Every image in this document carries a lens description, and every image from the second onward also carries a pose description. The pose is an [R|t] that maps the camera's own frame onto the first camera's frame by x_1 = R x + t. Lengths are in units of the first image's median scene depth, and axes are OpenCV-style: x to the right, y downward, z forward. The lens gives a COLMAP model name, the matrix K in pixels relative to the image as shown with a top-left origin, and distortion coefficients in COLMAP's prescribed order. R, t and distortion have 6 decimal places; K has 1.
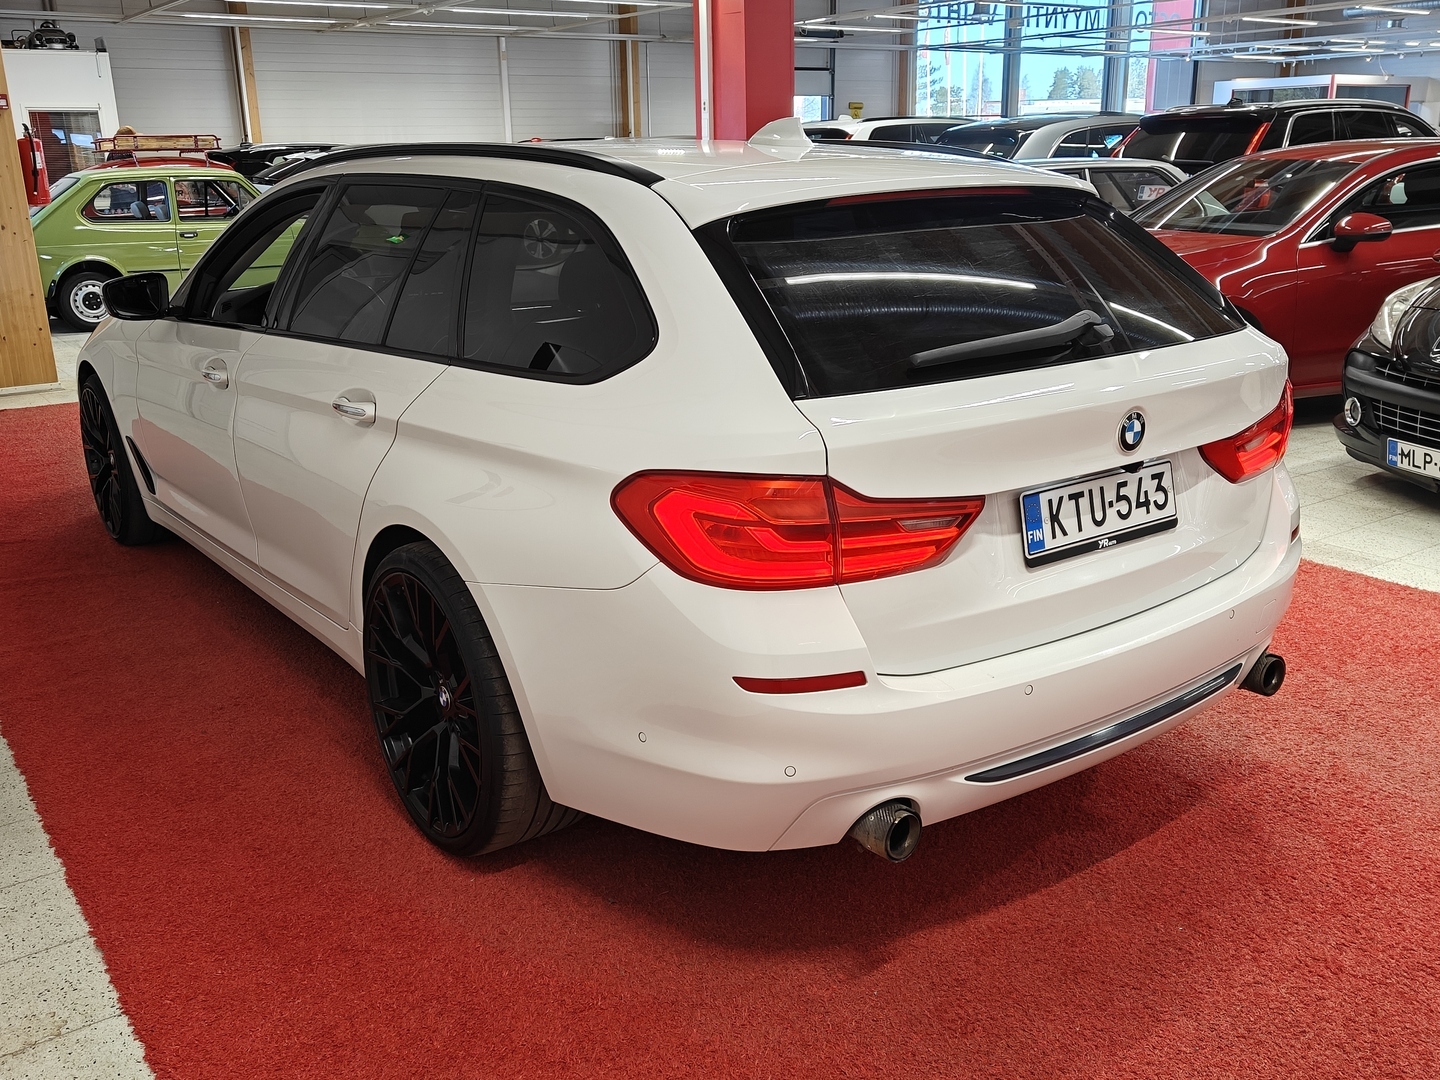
lens RADIAL K [[1309.7, 0, 723.6], [0, 1309.7, 549.1], [0, 0, 1]] dist [0.013846, 0.007498]
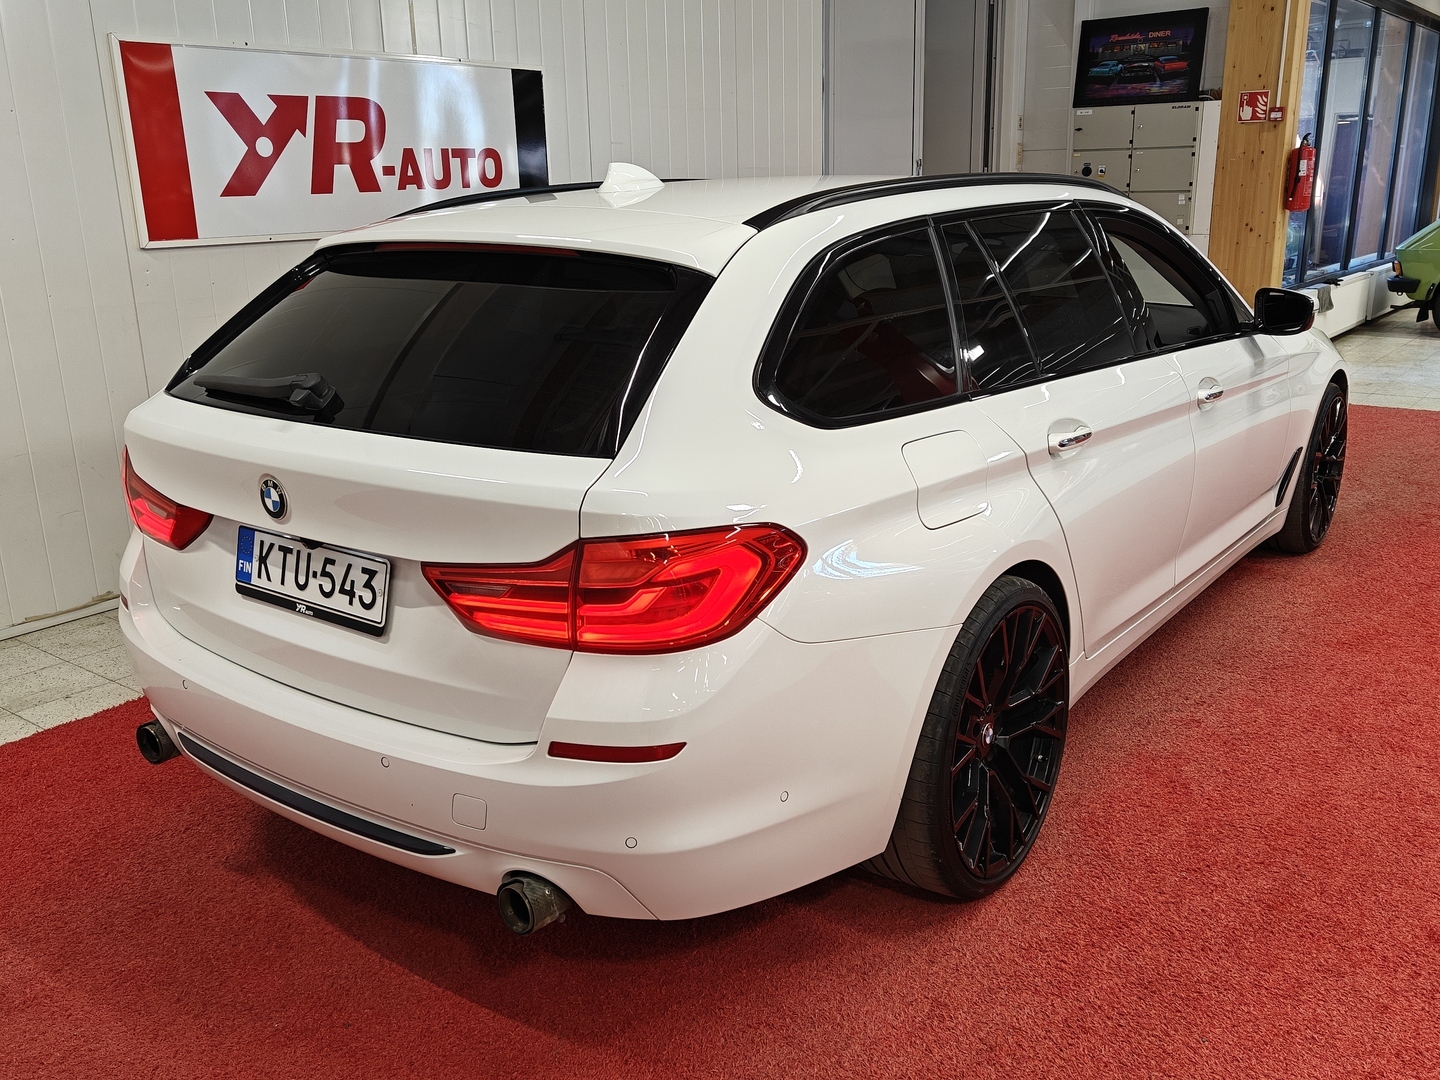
lens RADIAL K [[1233.6, 0, 720.0], [0, 1233.6, 540.0], [0, 0, 1]] dist [0.080746, -0.123481]
pose [[0.287081, 0.279176, -0.916322, 1.232195], [-0.265087, 0.942383, 0.204065, -0.329601], [0.920496, 0.184322, 0.344546, 0.968055]]
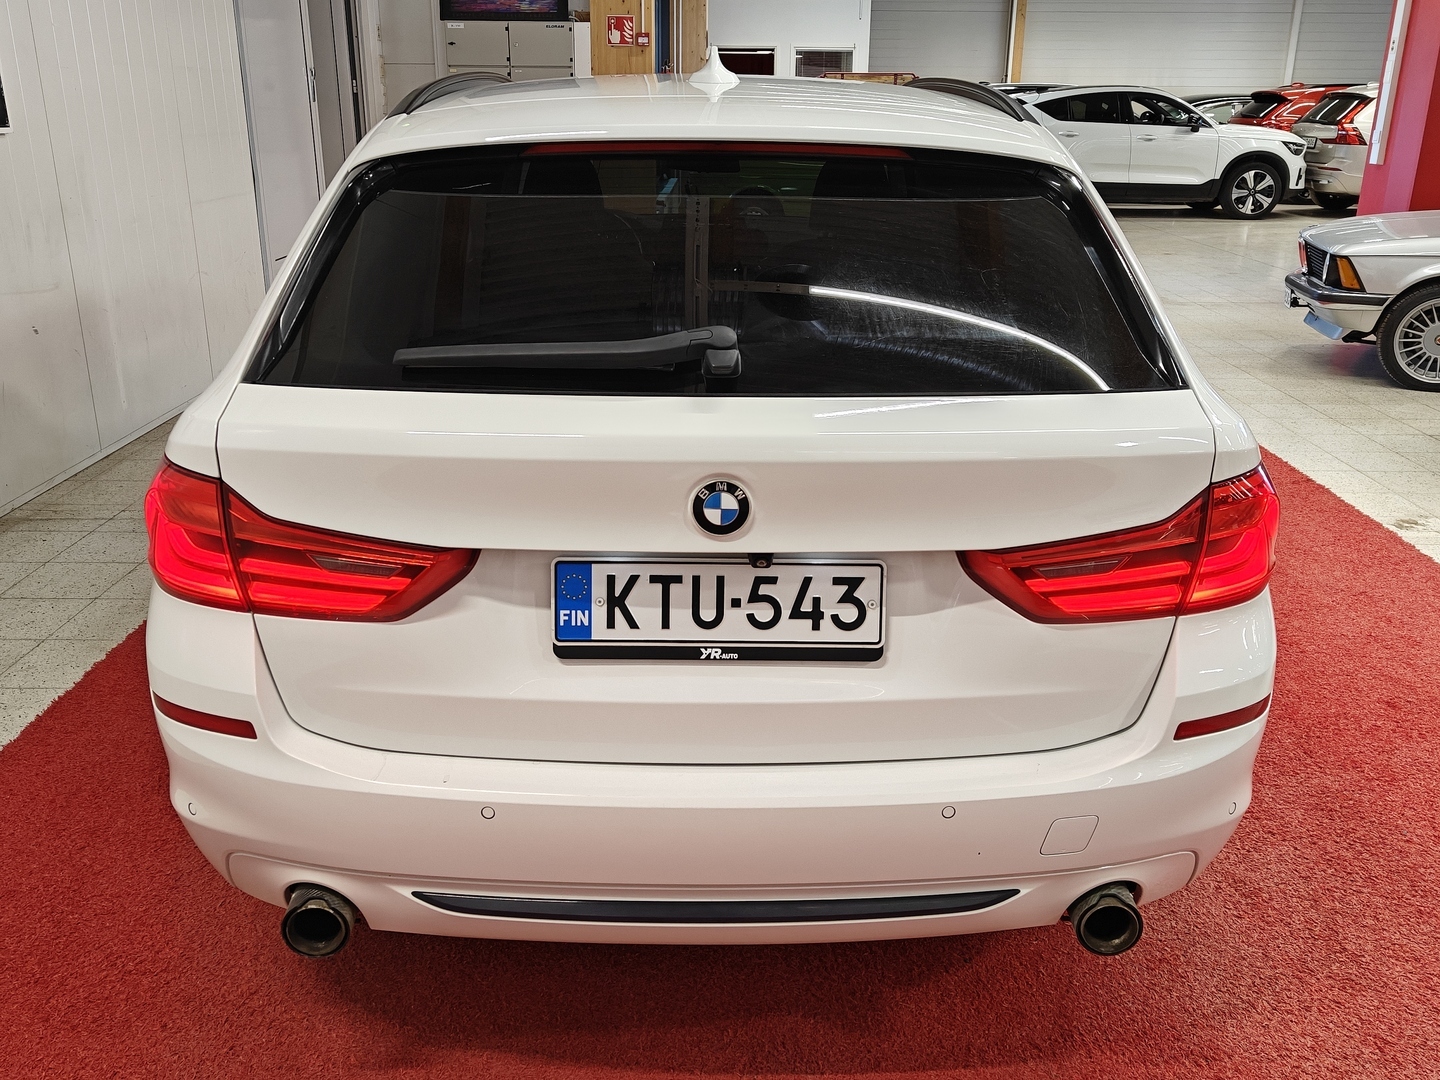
lens RADIAL K [[1233.6, 0, 720.0], [0, 1233.6, 540.0], [0, 0, 1]] dist [0.080746, -0.123481]
pose [[0.809468, 0.220489, -0.544193, 0.652603], [-0.193130, 0.975227, 0.107856, -0.139693], [0.554493, 0.017794, 0.831998, 0.446325]]
